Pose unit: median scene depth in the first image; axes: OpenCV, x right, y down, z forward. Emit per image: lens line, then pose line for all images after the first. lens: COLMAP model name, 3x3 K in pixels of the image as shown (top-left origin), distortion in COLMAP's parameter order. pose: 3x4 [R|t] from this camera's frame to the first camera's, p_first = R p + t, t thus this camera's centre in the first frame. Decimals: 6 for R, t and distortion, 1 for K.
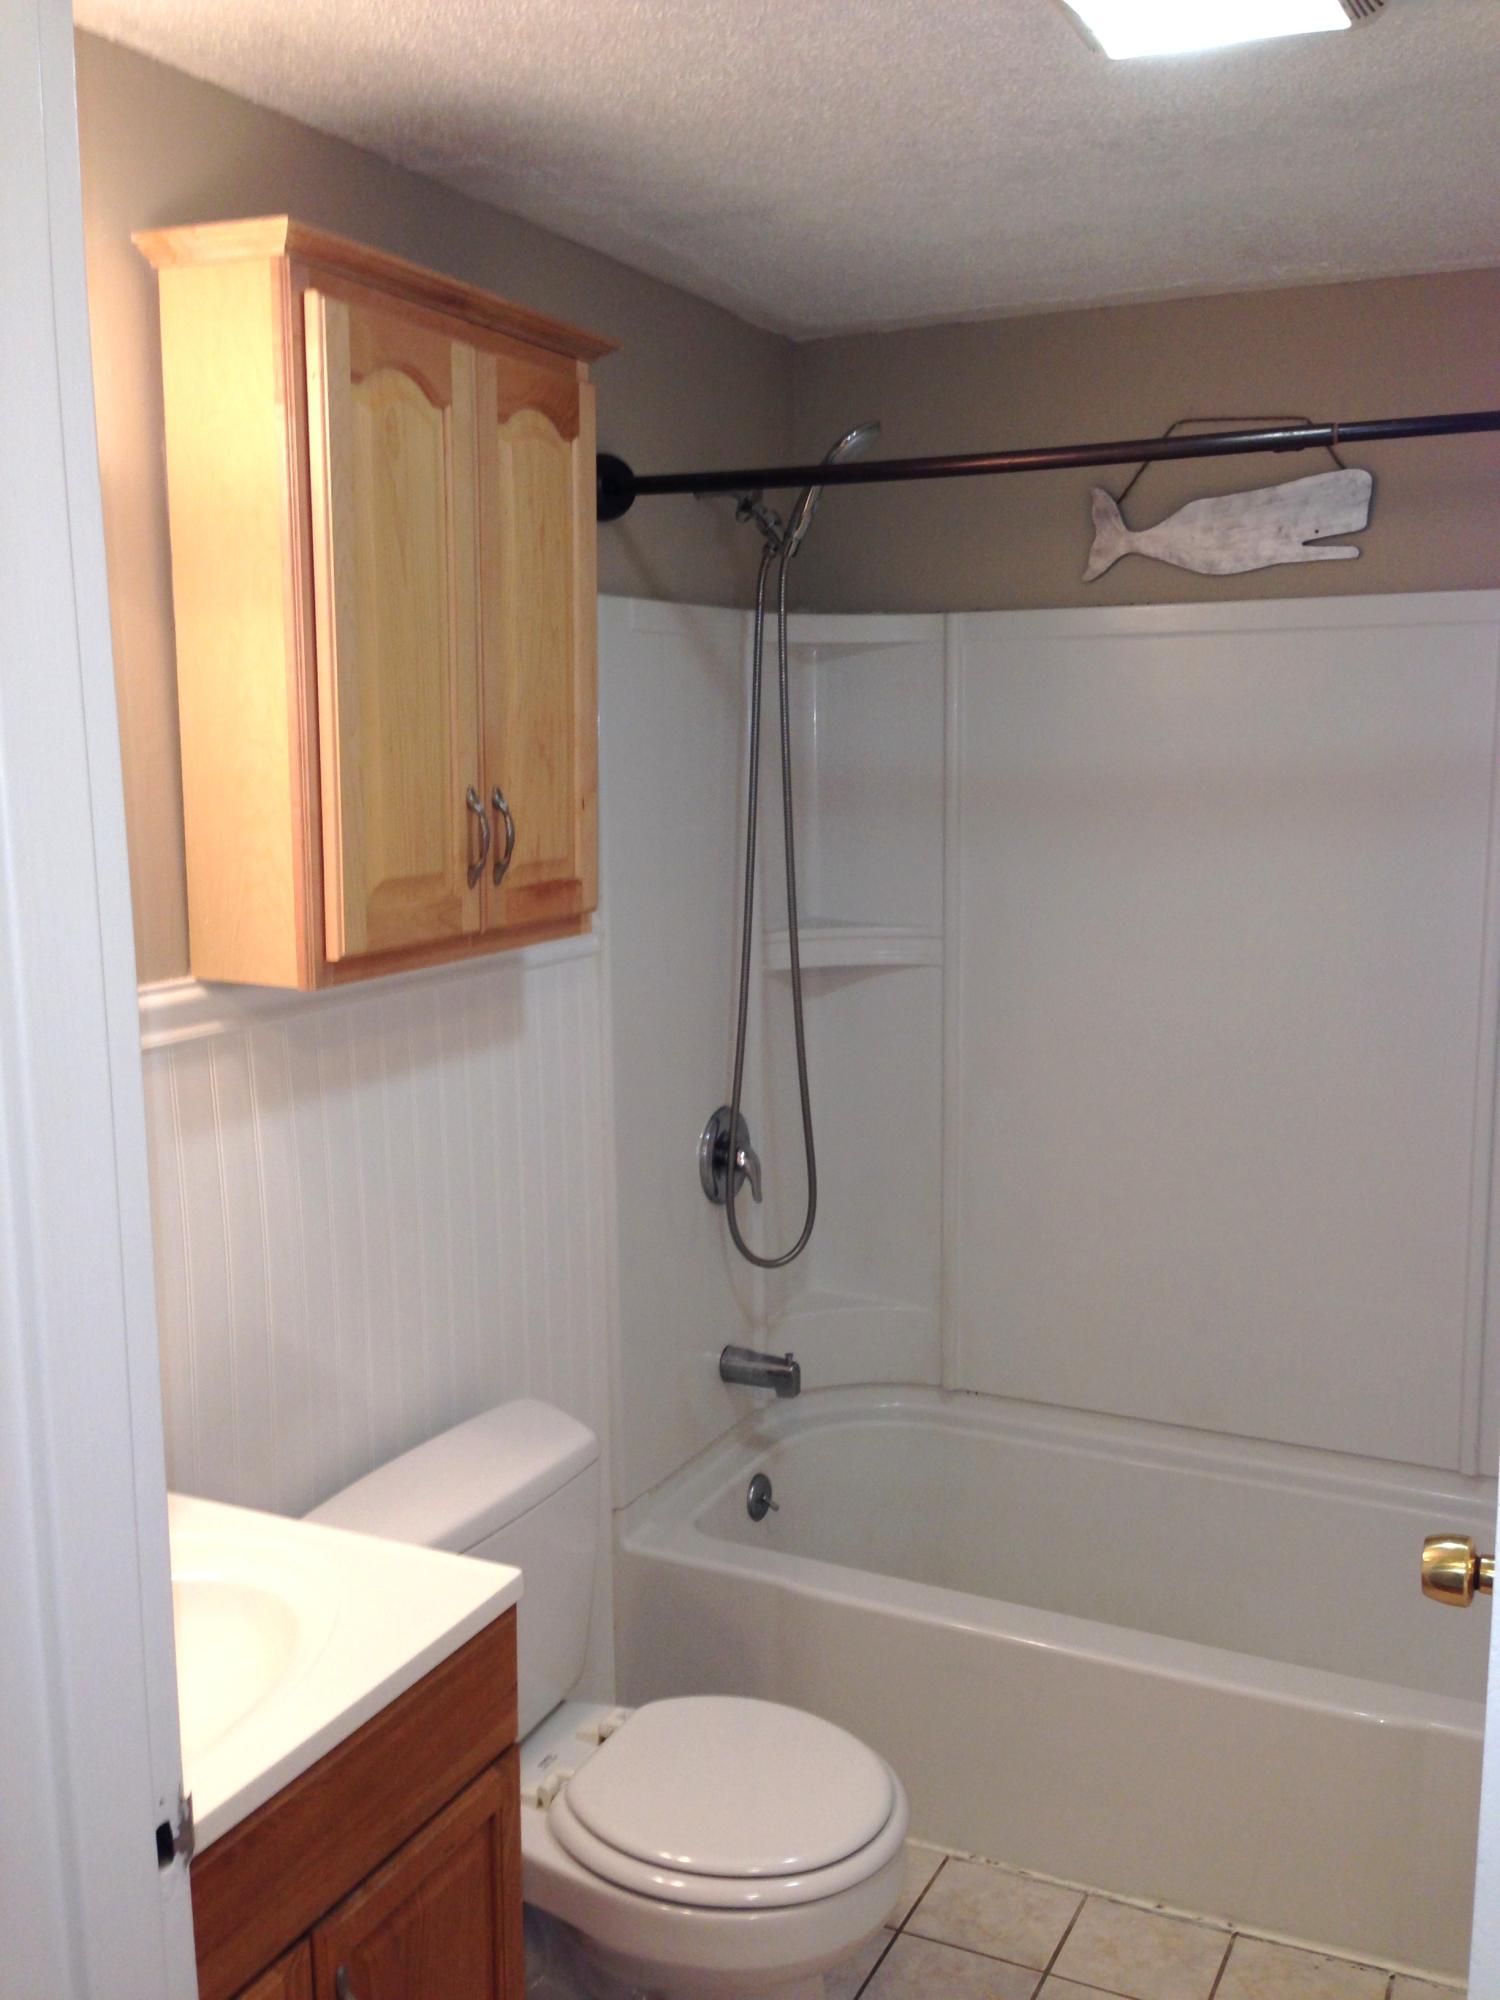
lens RADIAL K [[1822.5, 0, 748.2], [0, 1822.5, 1003.9], [0, 0, 1]] dist [0.044966, 0.000000]
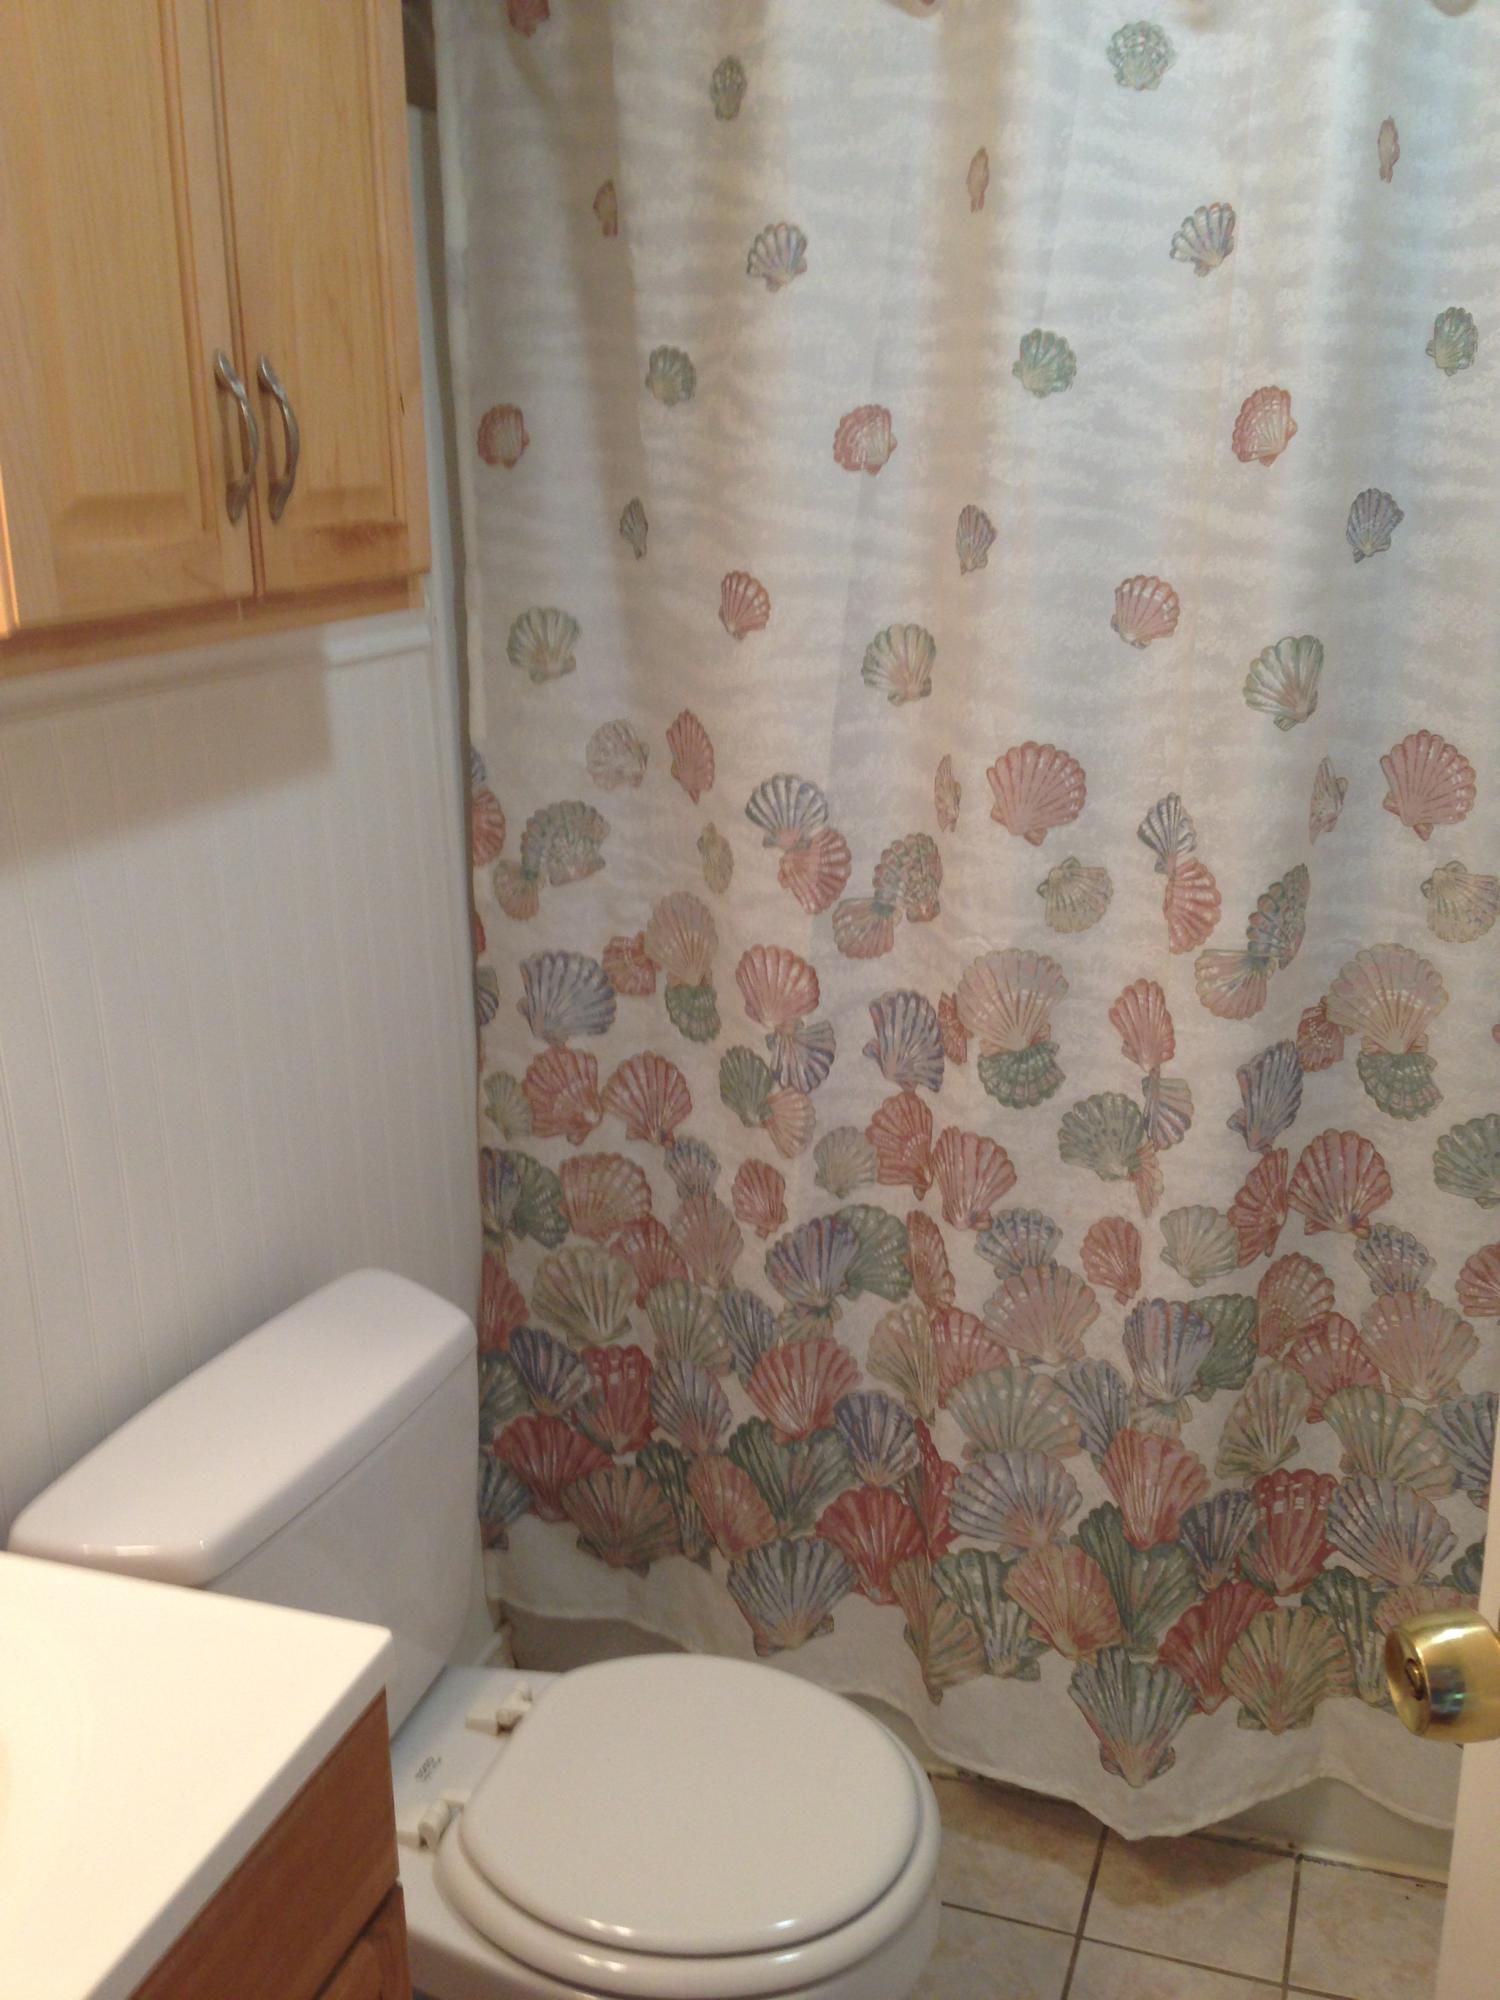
lens RADIAL K [[1822.5, 0, 750.2], [0, 1822.5, 992.5], [0, 0, 1]] dist [0.044966, 0.000000]
pose [[0.993587, -0.045196, 0.103641, -0.046612], [0.030705, 0.990042, 0.137382, 0.014035], [-0.108818, -0.133319, 0.985081, 0.326907]]
